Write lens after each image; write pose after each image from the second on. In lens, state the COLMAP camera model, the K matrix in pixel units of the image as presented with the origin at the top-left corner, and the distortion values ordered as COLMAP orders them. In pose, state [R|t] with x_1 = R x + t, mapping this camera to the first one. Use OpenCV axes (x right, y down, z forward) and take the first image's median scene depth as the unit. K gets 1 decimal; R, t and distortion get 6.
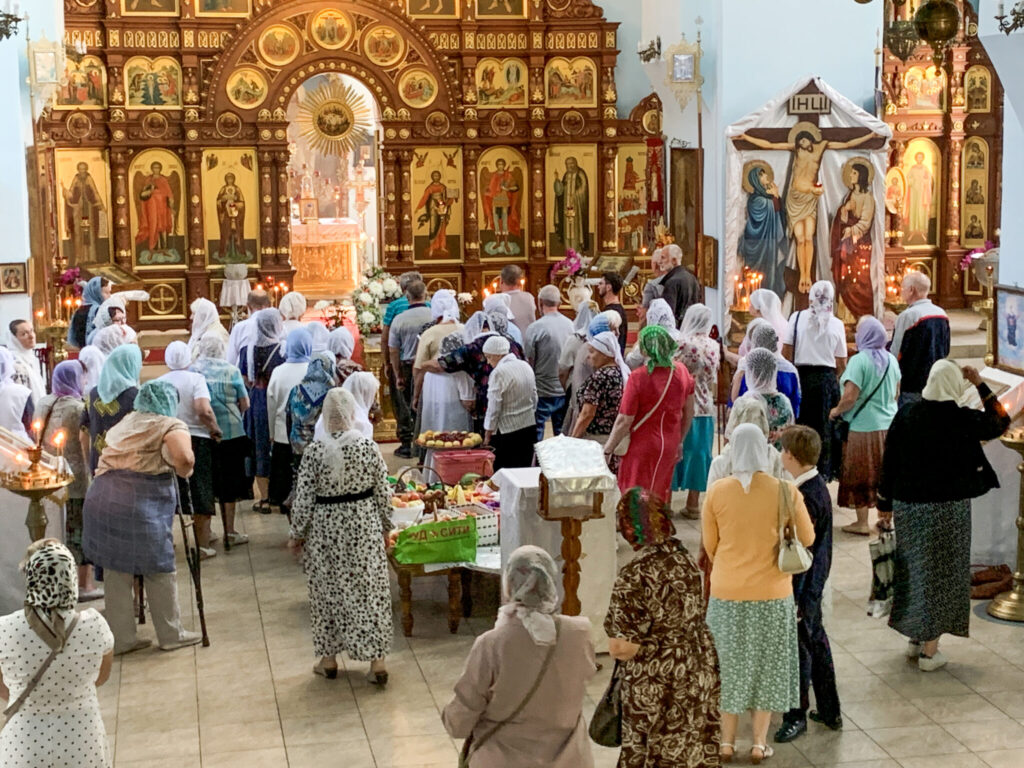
lens RADIAL K [[1782.5, 0, 564.1], [0, 1782.5, 383.8], [0, 0, 1]] dist [0.183173, -0.172221]
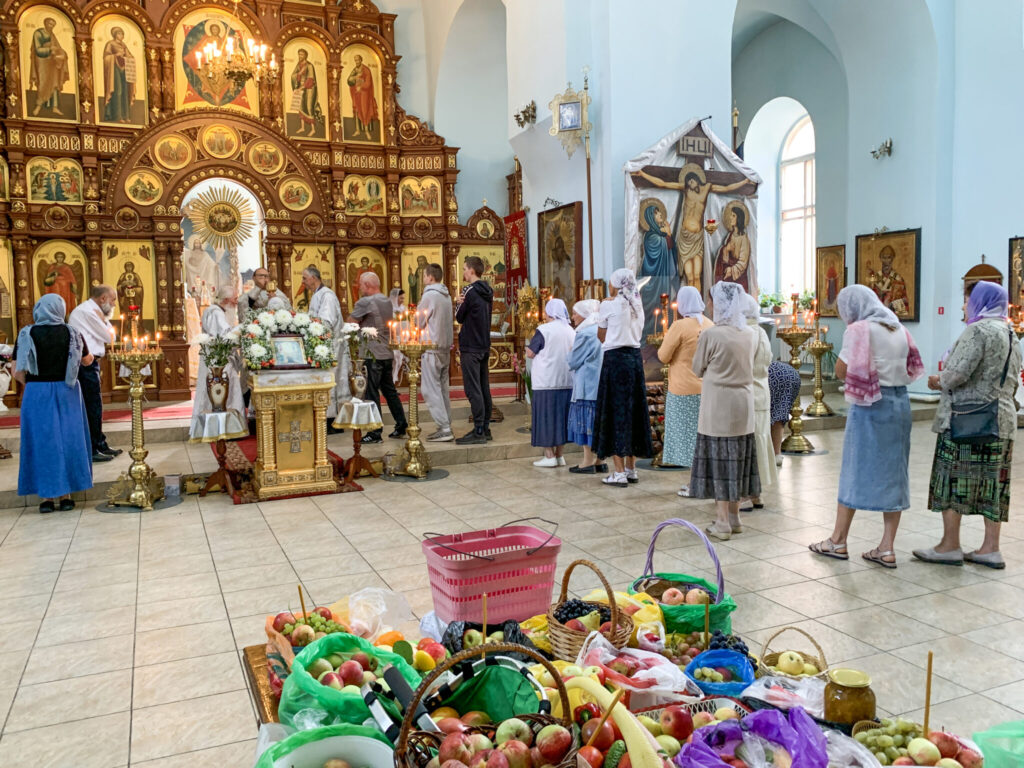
lens RADIAL K [[818.8, 0, 504.9], [0, 818.8, 378.2], [0, 0, 1]] dist [0.057932, -0.091655]
pose [[0.982006, -0.026047, 0.187044, -0.050407], [0.041652, 0.995925, -0.079991, 0.008694], [-0.184198, 0.086343, 0.979089, 0.443094]]
